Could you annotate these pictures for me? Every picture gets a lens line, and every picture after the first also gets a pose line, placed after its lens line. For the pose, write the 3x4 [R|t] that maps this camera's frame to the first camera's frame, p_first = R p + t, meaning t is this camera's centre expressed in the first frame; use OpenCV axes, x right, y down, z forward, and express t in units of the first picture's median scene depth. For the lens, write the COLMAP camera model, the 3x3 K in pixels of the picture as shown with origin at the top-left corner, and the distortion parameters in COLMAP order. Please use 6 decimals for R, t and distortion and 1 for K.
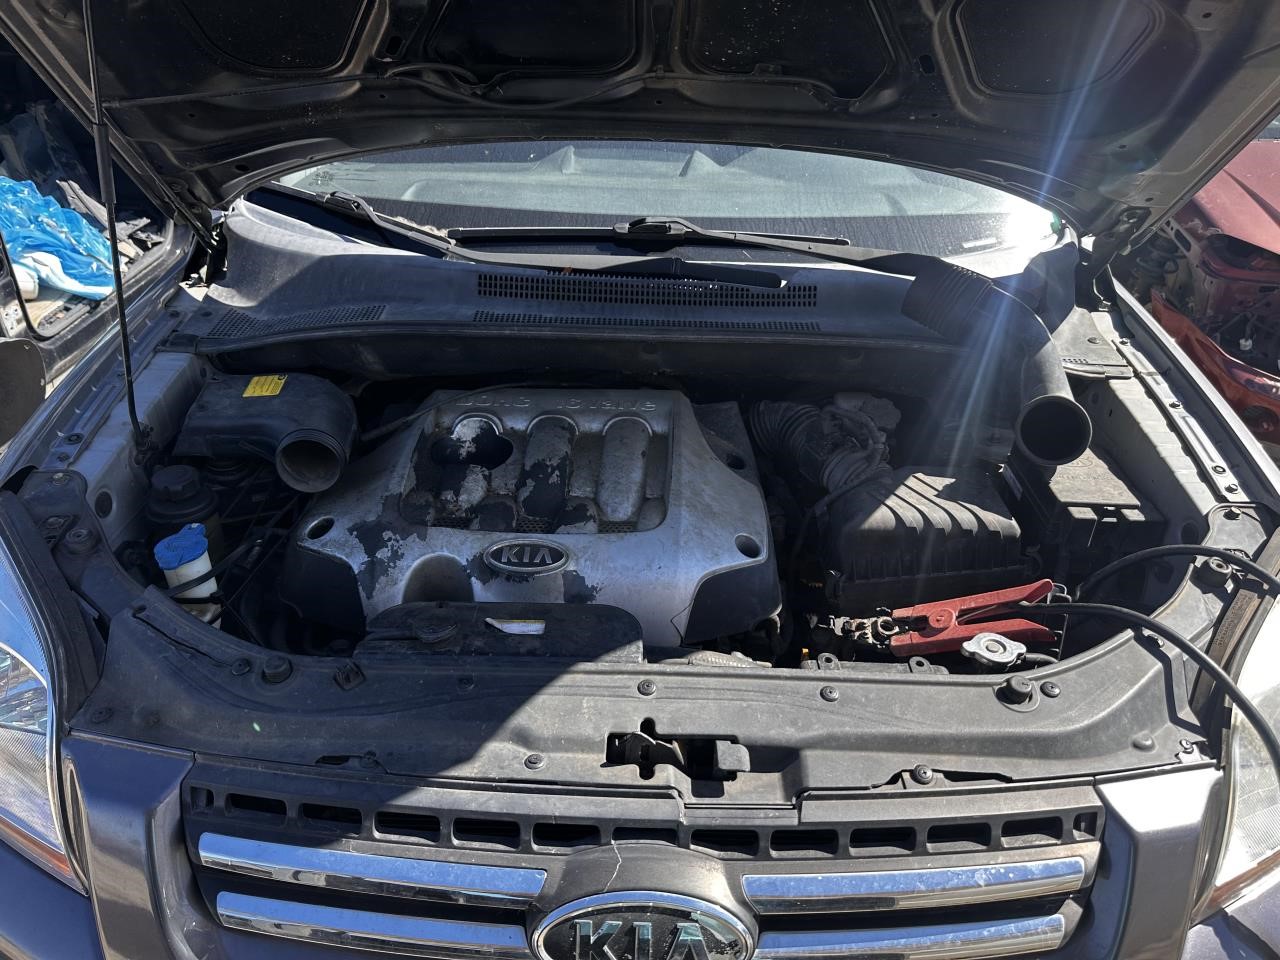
lens RADIAL K [[918.6, 0, 643.3], [0, 918.6, 482.2], [0, 0, 1]] dist [0.002552, -0.016572]
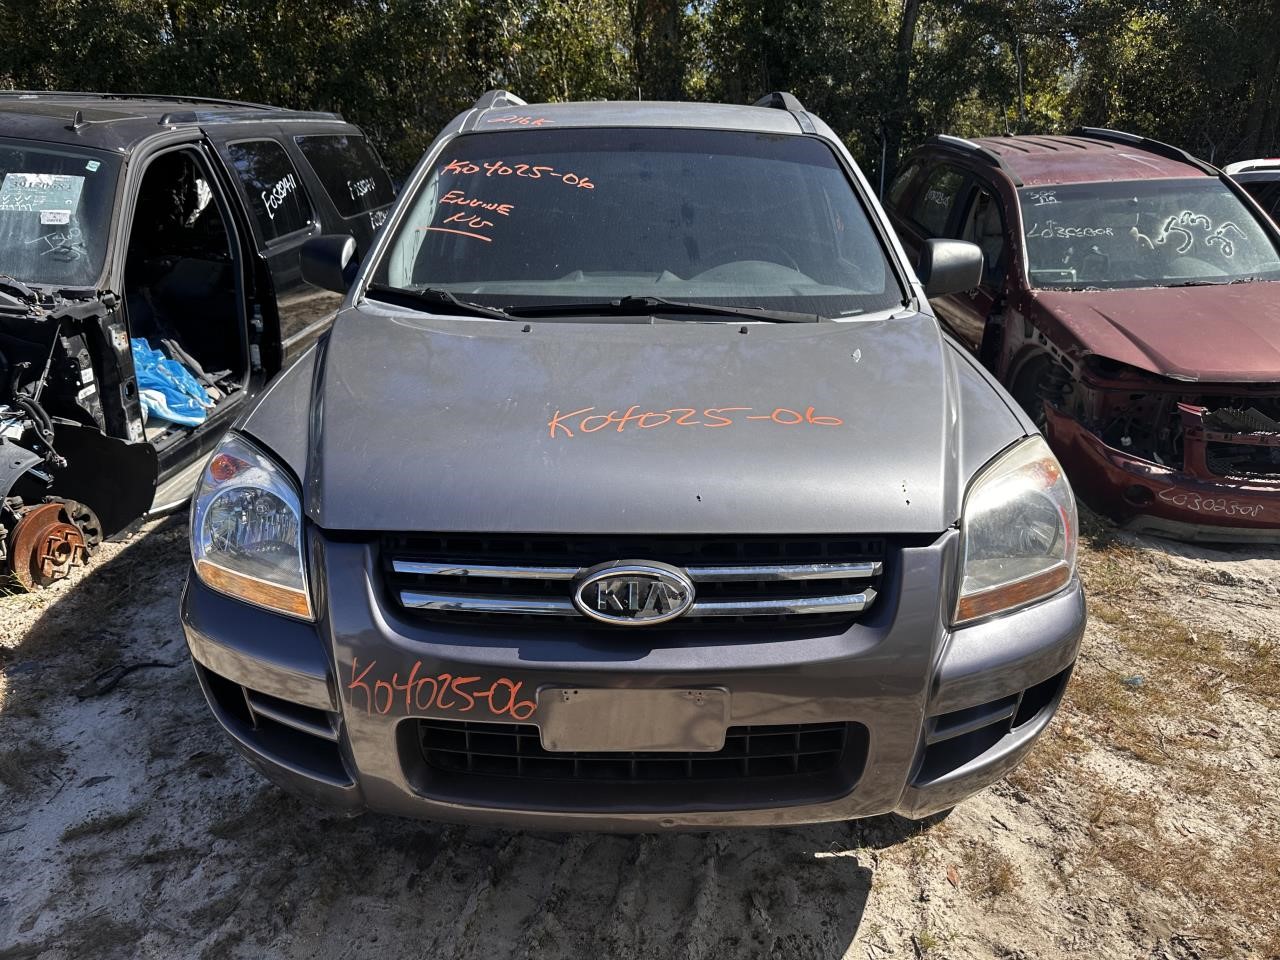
lens RADIAL K [[918.6, 0, 638.9], [0, 918.6, 489.7], [0, 0, 1]] dist [0.002552, -0.016572]
pose [[0.999749, -0.022397, 0.000614, 0.003111], [0.022065, 0.979451, -0.200472, 0.145969], [0.003888, 0.200435, 0.979699, -0.194326]]
